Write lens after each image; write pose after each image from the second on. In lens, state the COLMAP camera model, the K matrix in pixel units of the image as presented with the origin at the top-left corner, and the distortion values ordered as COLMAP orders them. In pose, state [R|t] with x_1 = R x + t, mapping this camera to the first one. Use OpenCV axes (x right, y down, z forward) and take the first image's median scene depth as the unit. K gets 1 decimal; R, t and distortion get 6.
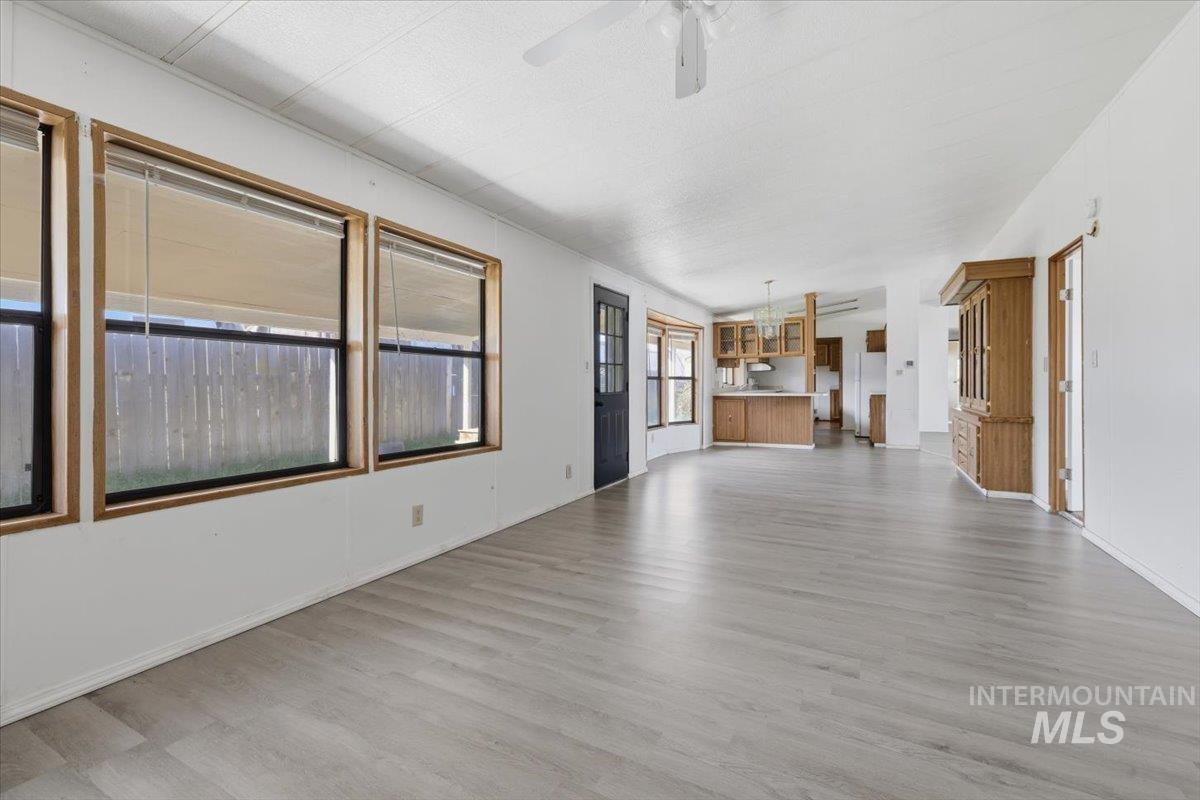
lens RADIAL K [[517.7, 0, 596.6], [0, 517.7, 381.6], [0, 0, 1]] dist [0.000417, 0.000166]
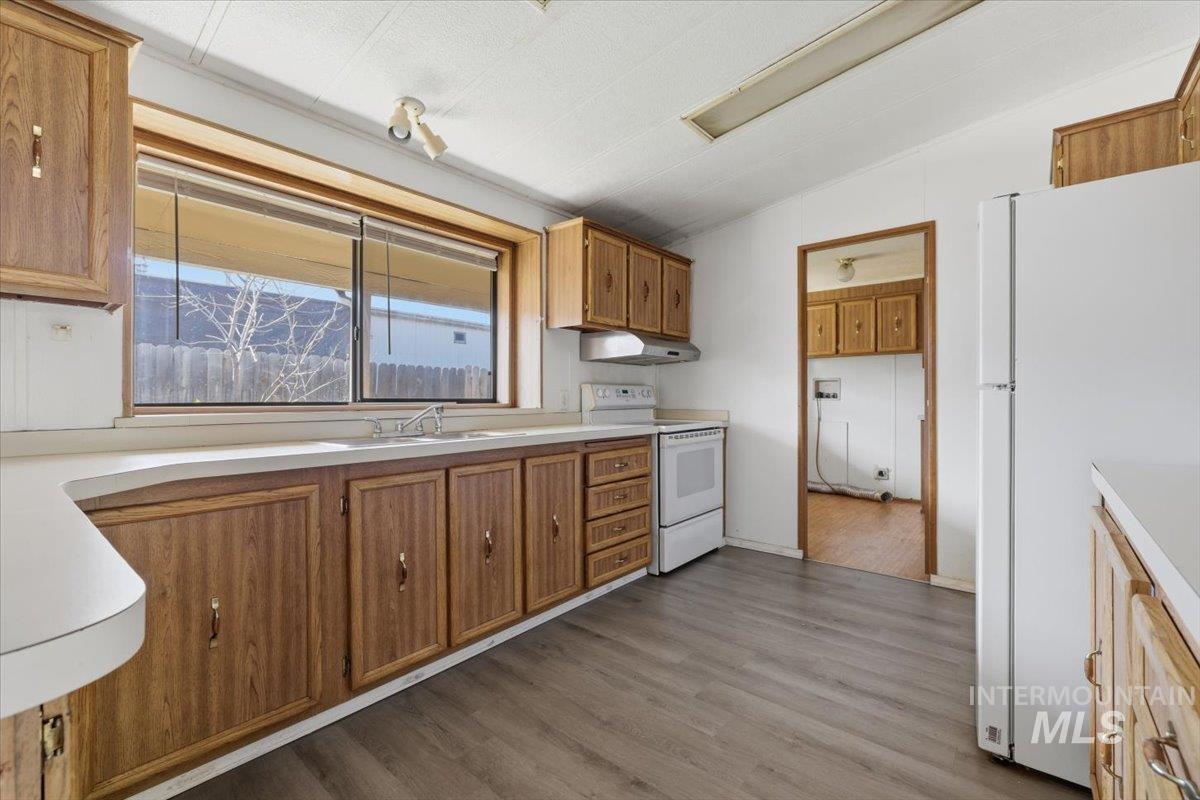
lens RADIAL K [[517.4, 0, 594.8], [0, 517.4, 399.9], [0, 0, 1]] dist [-0.002043, -0.000181]
pose [[0.974754, 0.003726, -0.223248, 0.517307], [-0.002434, 0.999979, 0.006063, 0.001323], [0.223266, -0.005366, 0.974743, 1.007896]]
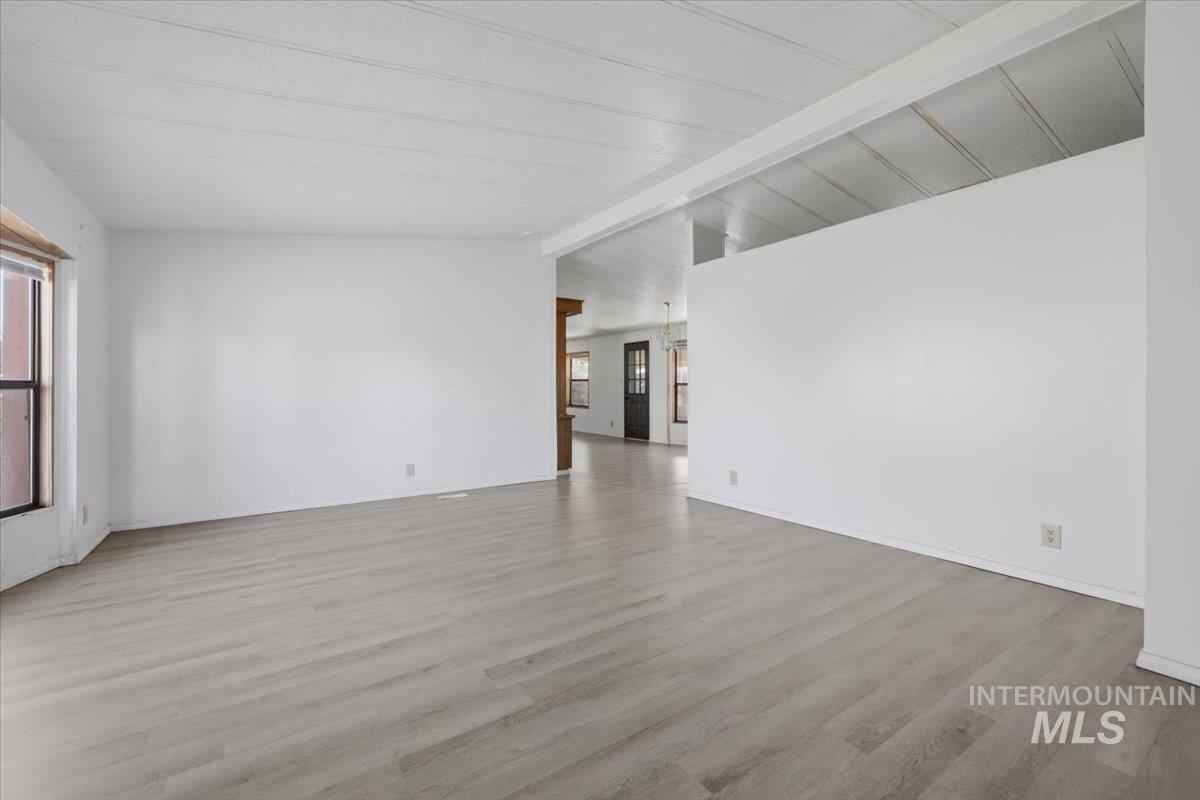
lens RADIAL K [[509.2, 0, 595.2], [0, 509.2, 390.3], [0, 0, 1]] dist [-0.000011, -0.000127]
pose [[-0.485144, 0.006059, -0.874413, 1.201378], [0.005203, 0.999978, 0.004042, 0.000265], [0.874419, -0.002589, -0.485165, 1.192563]]
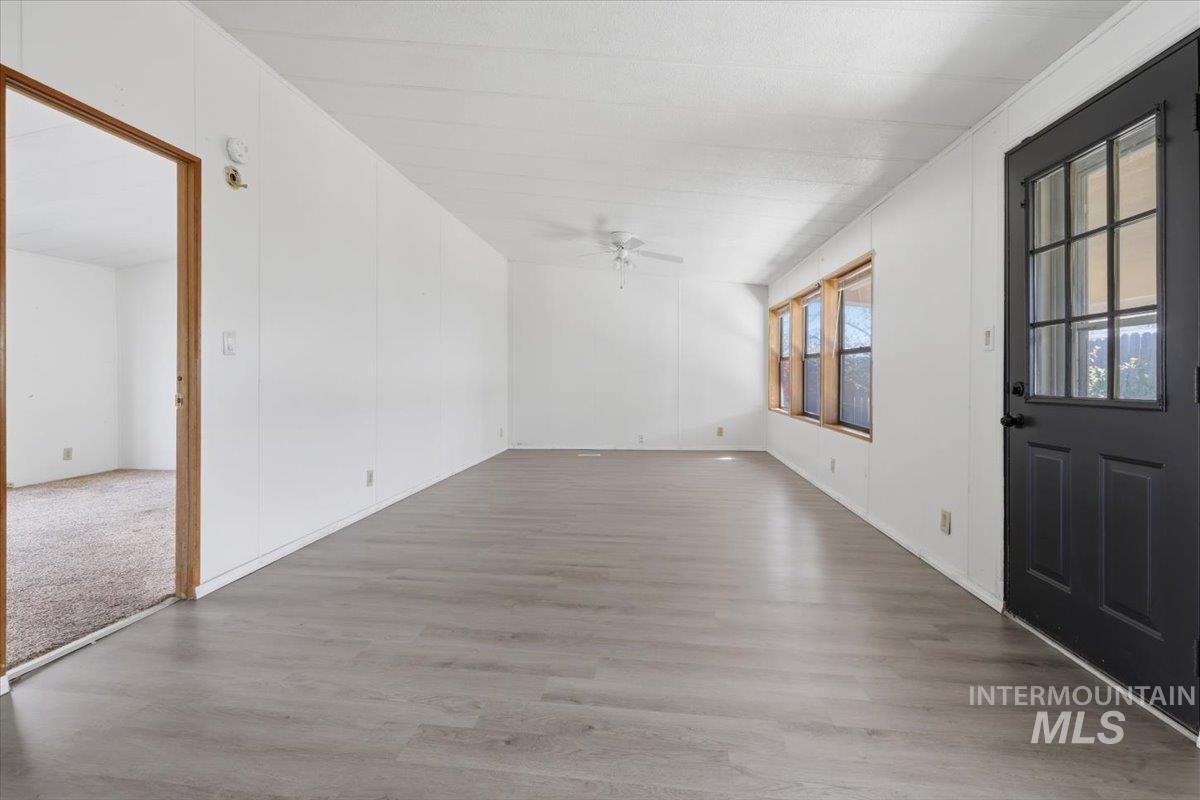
lens RADIAL K [[517.7, 0, 596.6], [0, 517.7, 381.6], [0, 0, 1]] dist [0.000417, 0.000166]
pose [[-0.933997, 0.004736, -0.357250, 0.301076], [0.003474, 0.999985, 0.004176, 0.004480], [0.357264, 0.002660, -0.934000, 0.793249]]
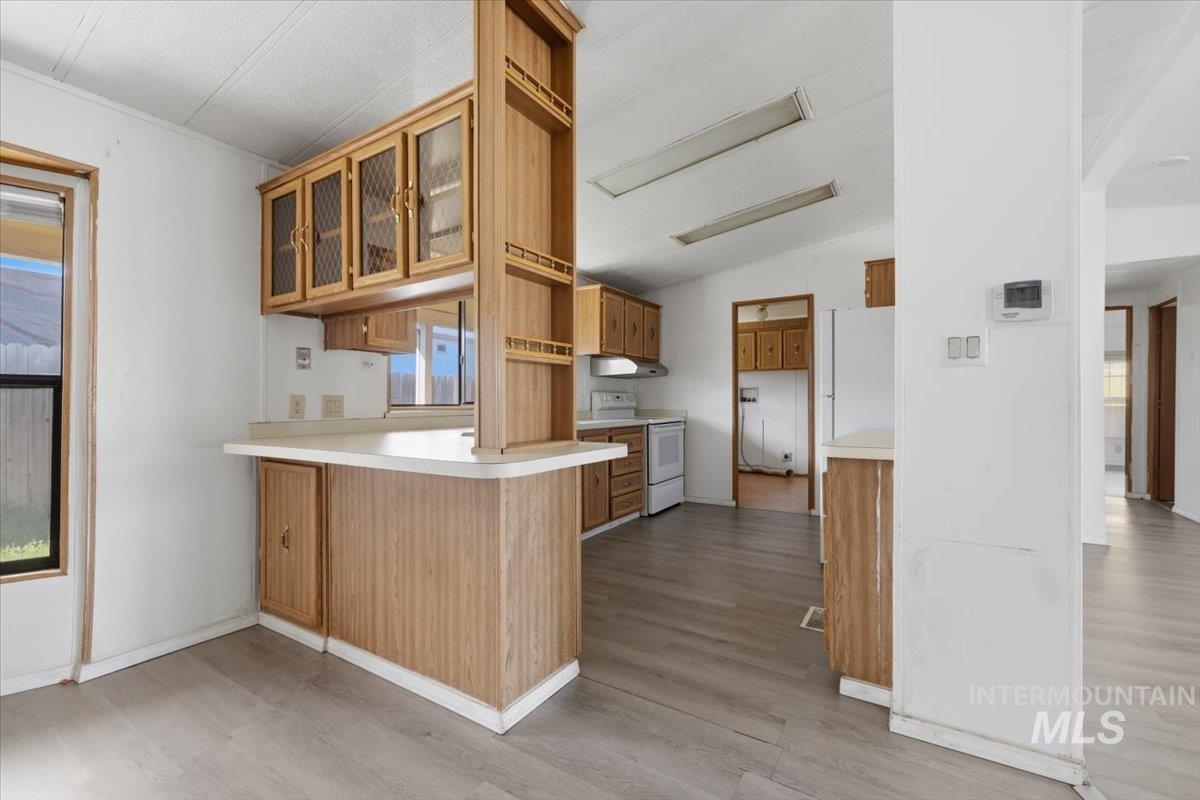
lens RADIAL K [[517.4, 0, 594.8], [0, 517.4, 399.9], [0, 0, 1]] dist [-0.002043, -0.000181]
pose [[0.996371, 0.003493, -0.085049, 0.469627], [-0.003619, 0.999993, -0.001329, 0.001281], [0.085044, 0.001632, 0.996376, 0.803392]]
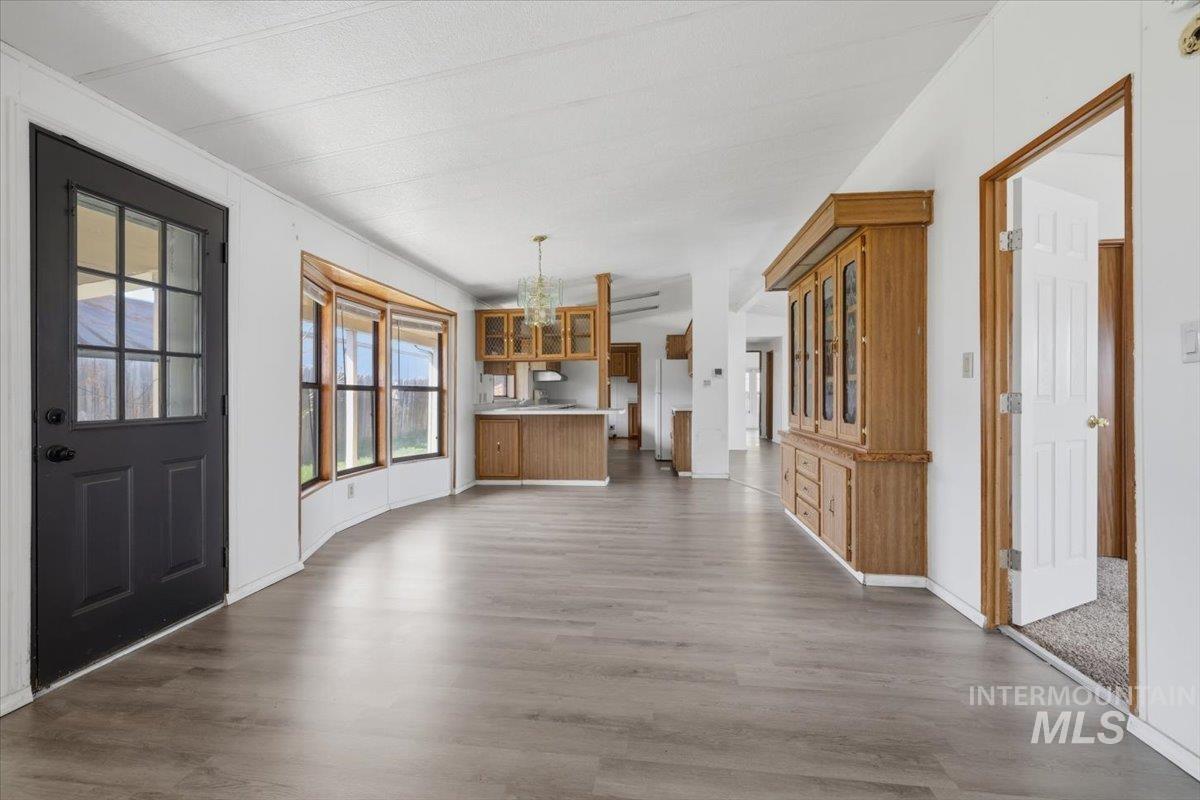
lens RADIAL K [[511.1, 0, 594.4], [0, 511.1, 393.7], [0, 0, 1]] dist [-0.000200, -0.000013]
pose [[0.936887, 0.001449, 0.349629, 0.146691], [-0.000995, 0.999998, -0.001479, 0.000160], [-0.349631, 0.001038, 0.936887, 0.322854]]
